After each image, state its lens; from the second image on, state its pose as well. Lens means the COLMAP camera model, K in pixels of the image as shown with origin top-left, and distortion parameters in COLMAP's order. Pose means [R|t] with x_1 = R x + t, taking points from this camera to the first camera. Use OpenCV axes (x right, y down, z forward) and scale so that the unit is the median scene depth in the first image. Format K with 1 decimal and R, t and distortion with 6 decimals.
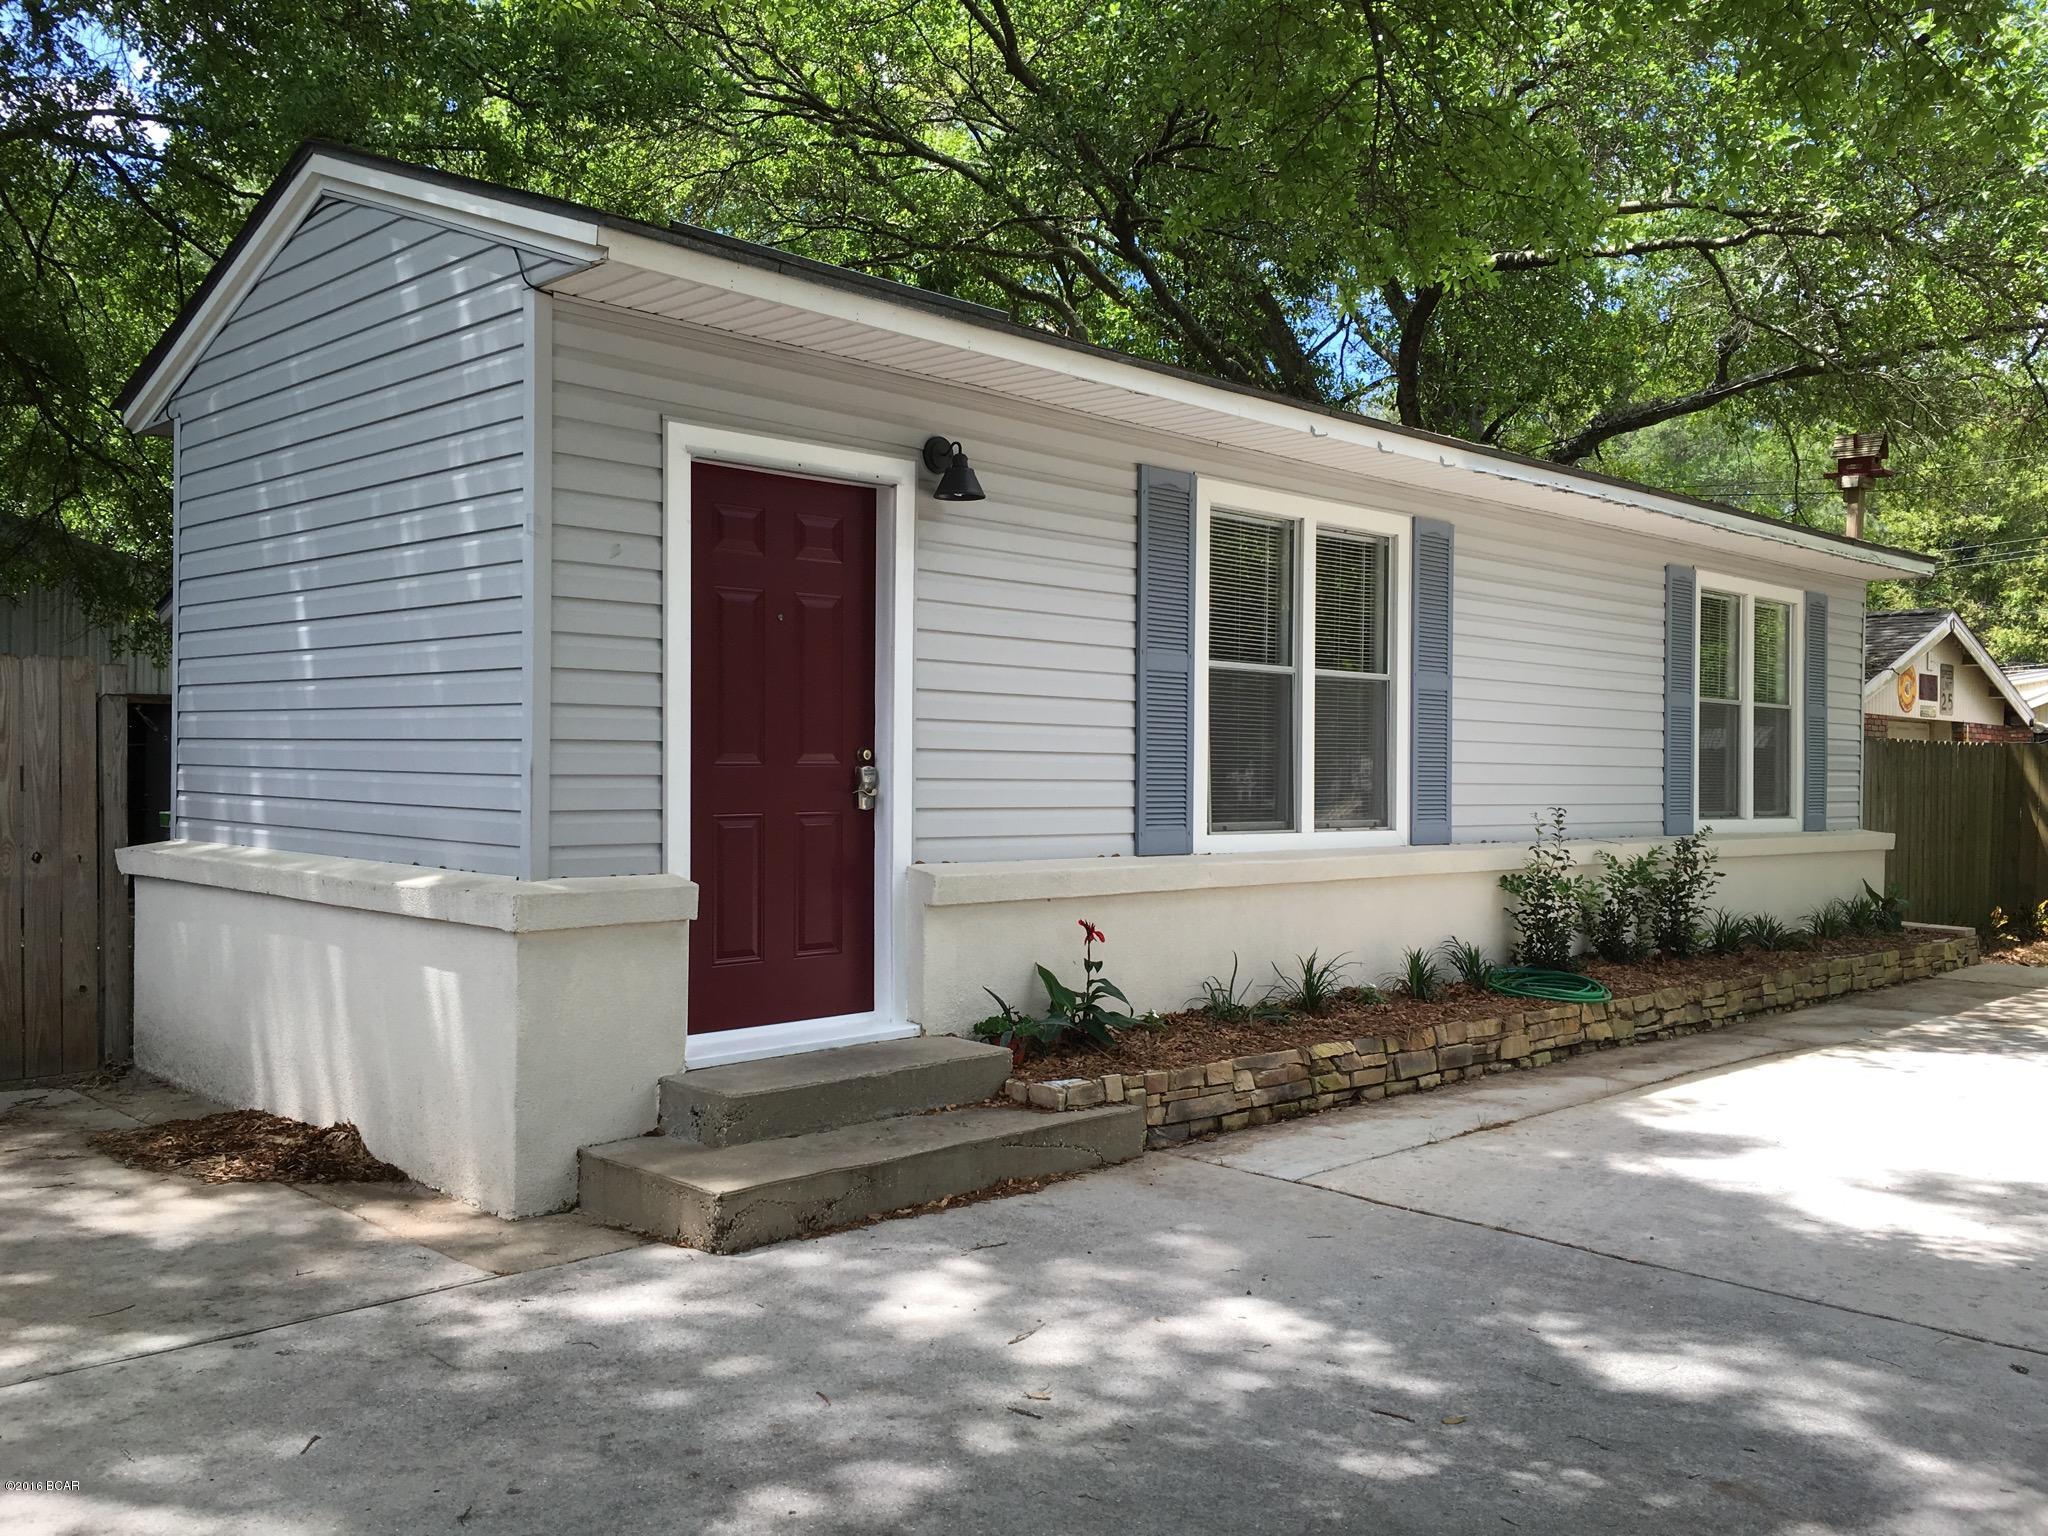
lens RADIAL K [[1744.6, 0, 1016.1], [0, 1744.6, 769.1], [0, 0, 1]] dist [0.085506, -0.125485]
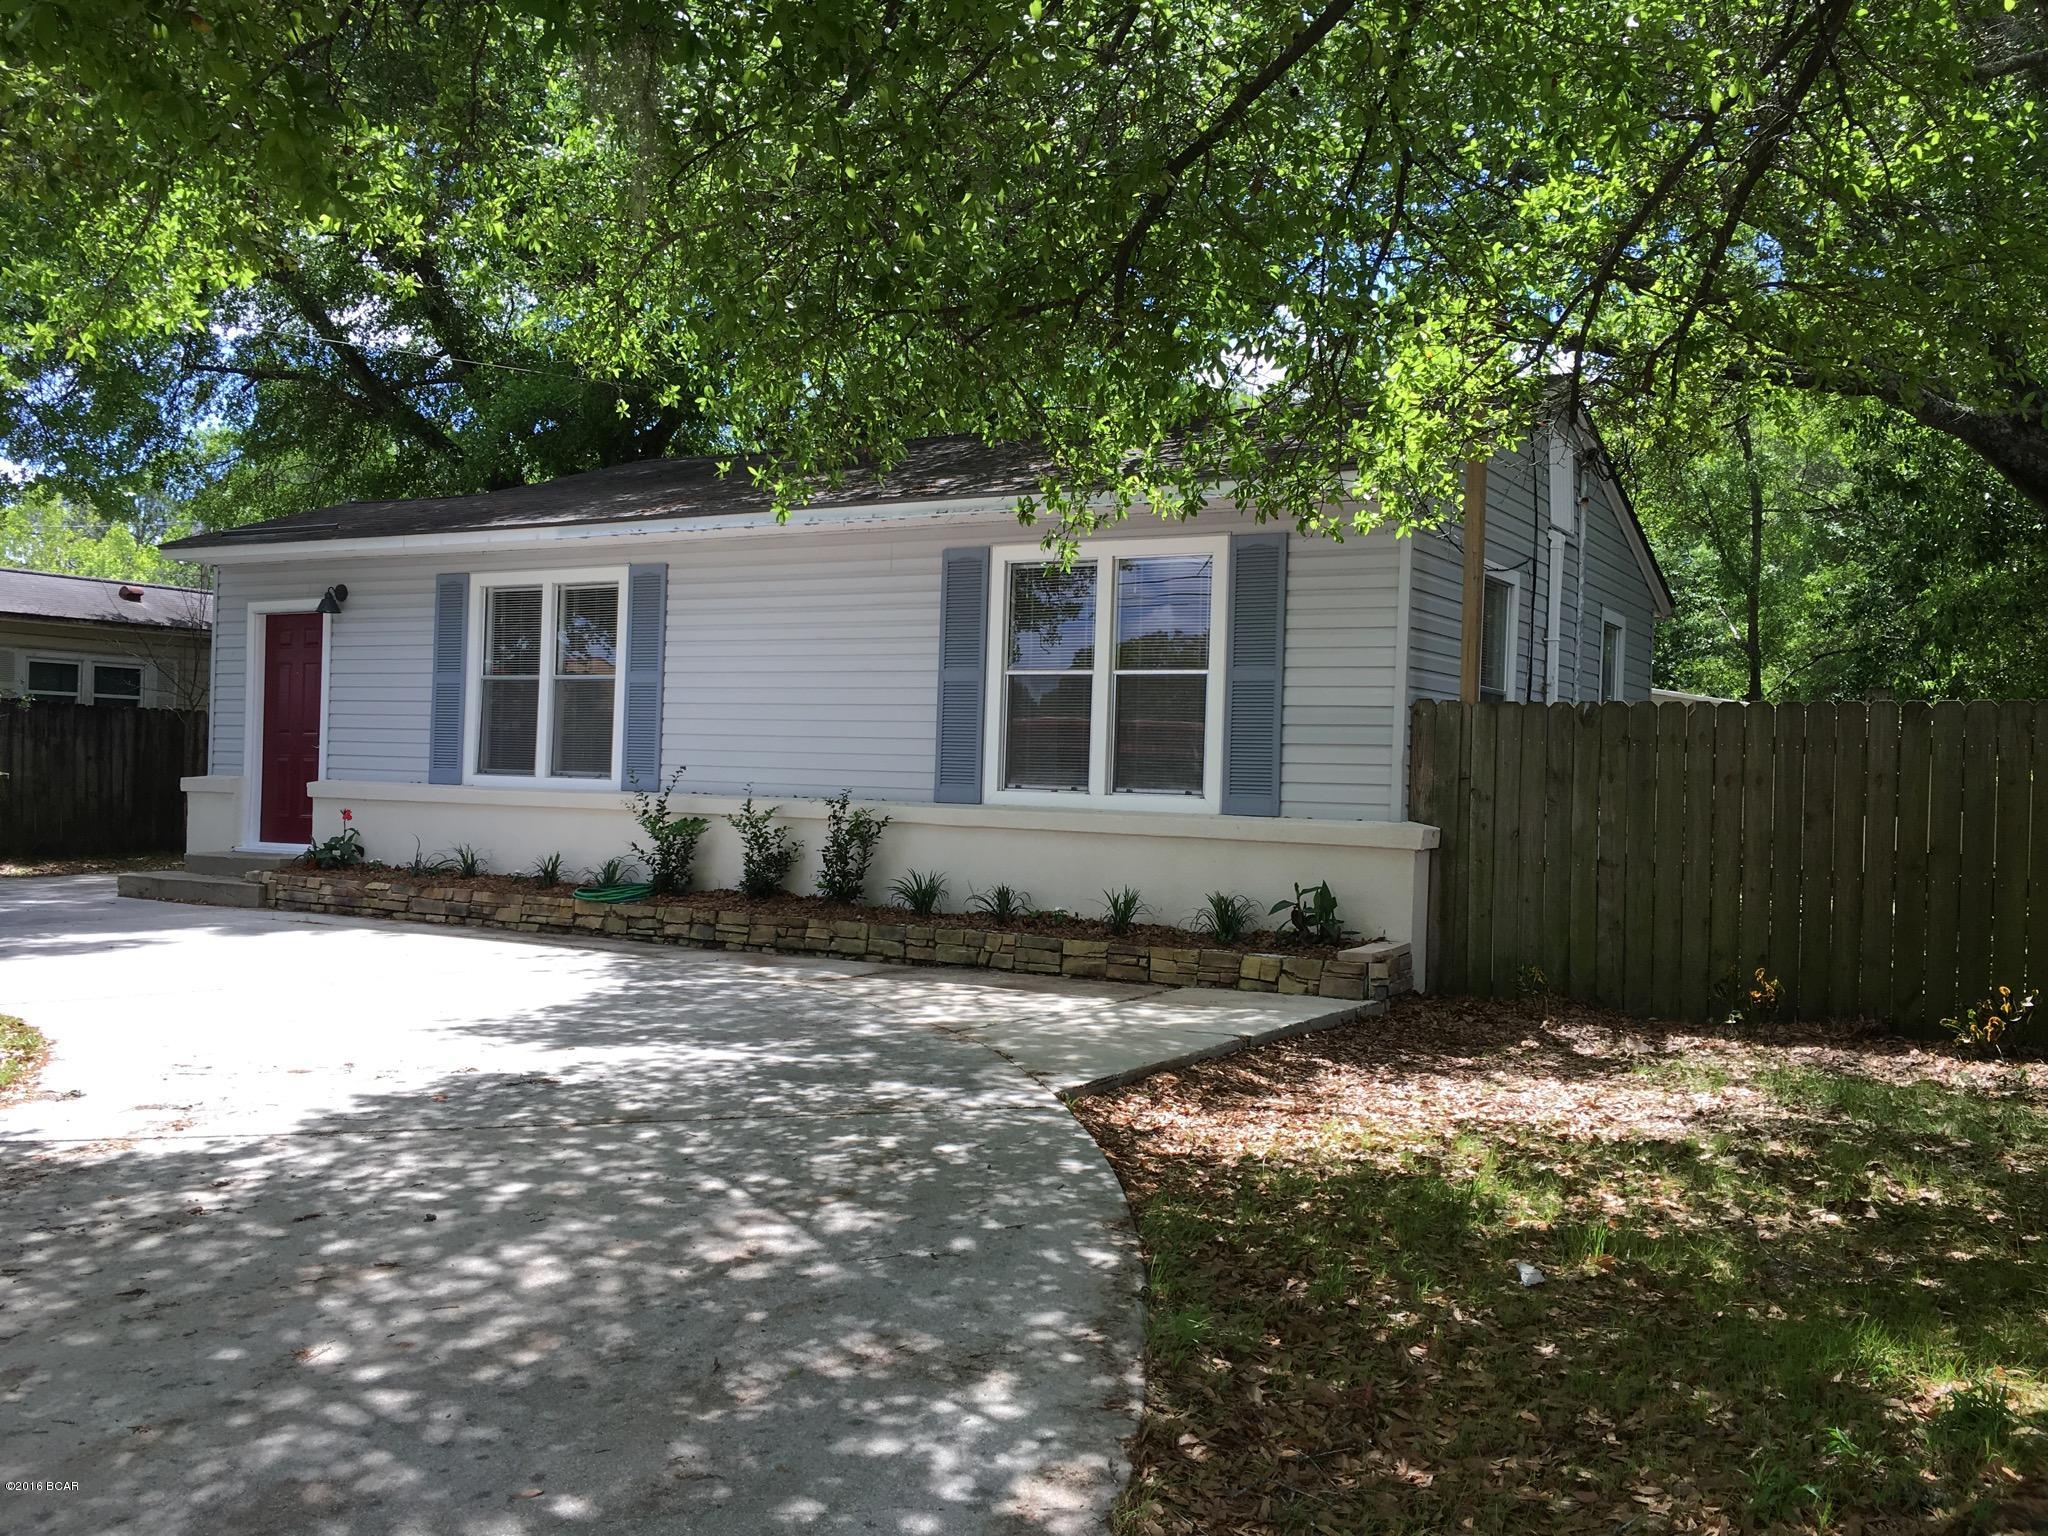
lens RADIAL K [[1744.6, 0, 1024.4], [0, 1744.6, 756.0], [0, 0, 1]] dist [0.085506, -0.125485]
pose [[0.254399, -0.014789, -0.966986, 2.053012], [-0.024603, 0.999460, -0.021758, 0.045657], [0.966786, 0.029326, 0.253897, 1.137073]]
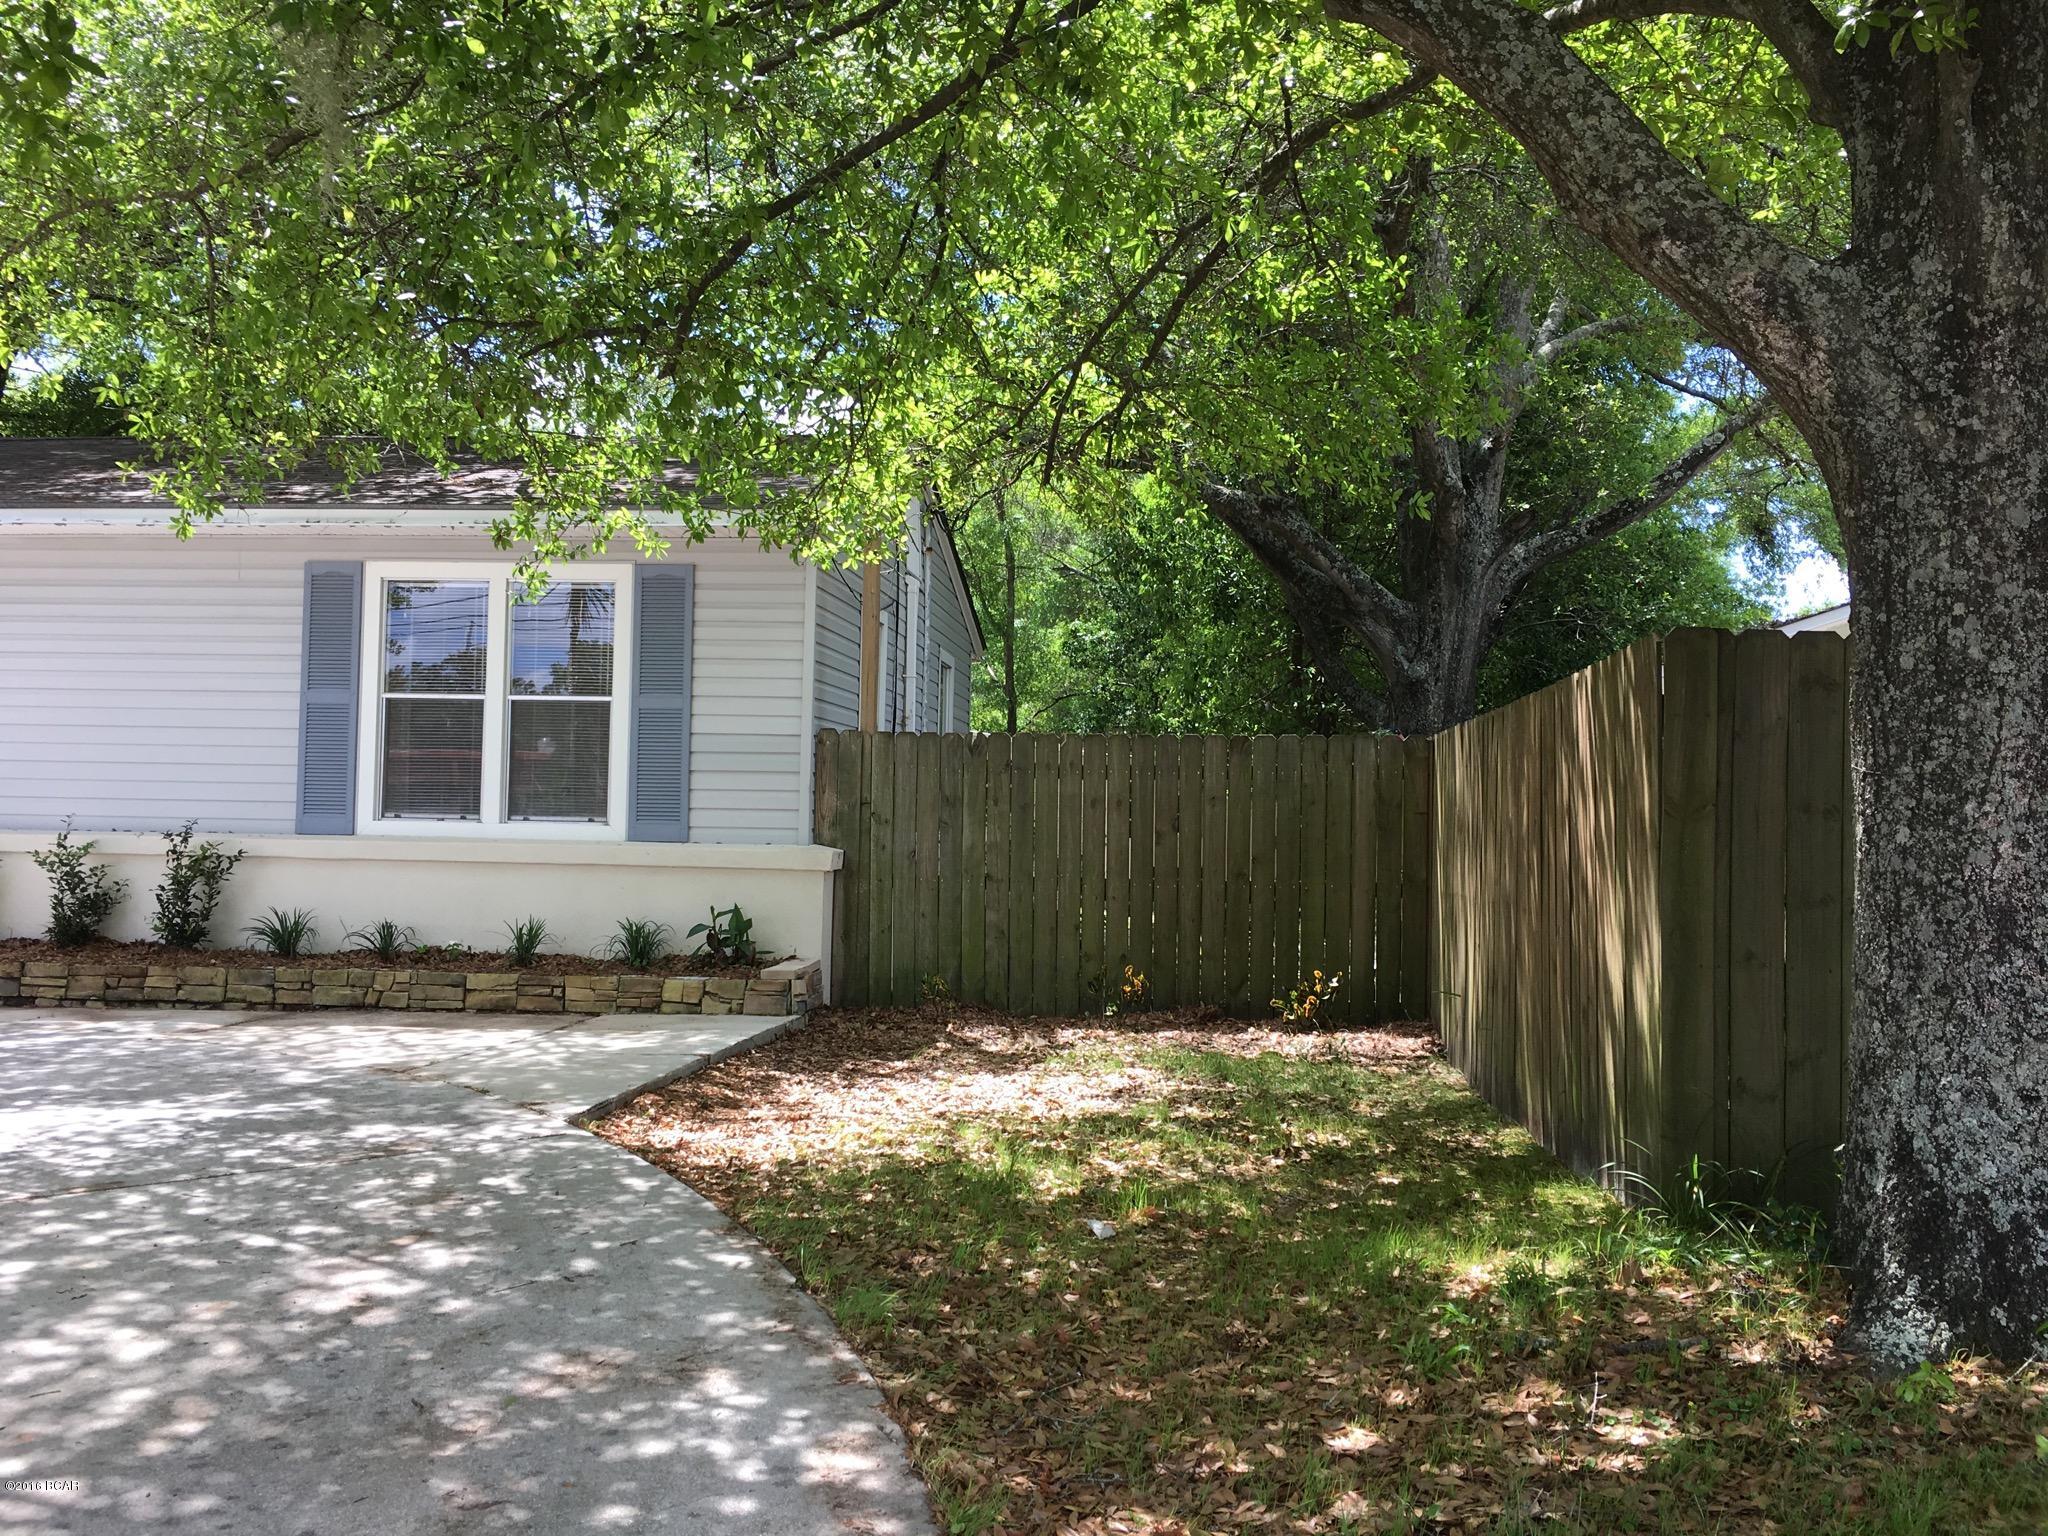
lens RADIAL K [[1744.6, 0, 1009.5], [0, 1744.6, 767.8], [0, 0, 1]] dist [0.085506, -0.125485]
pose [[0.629430, -0.025799, -0.776629, 2.024277], [-0.010879, 0.999058, -0.042005, 0.054917], [0.776981, 0.034888, 0.628557, 0.999150]]
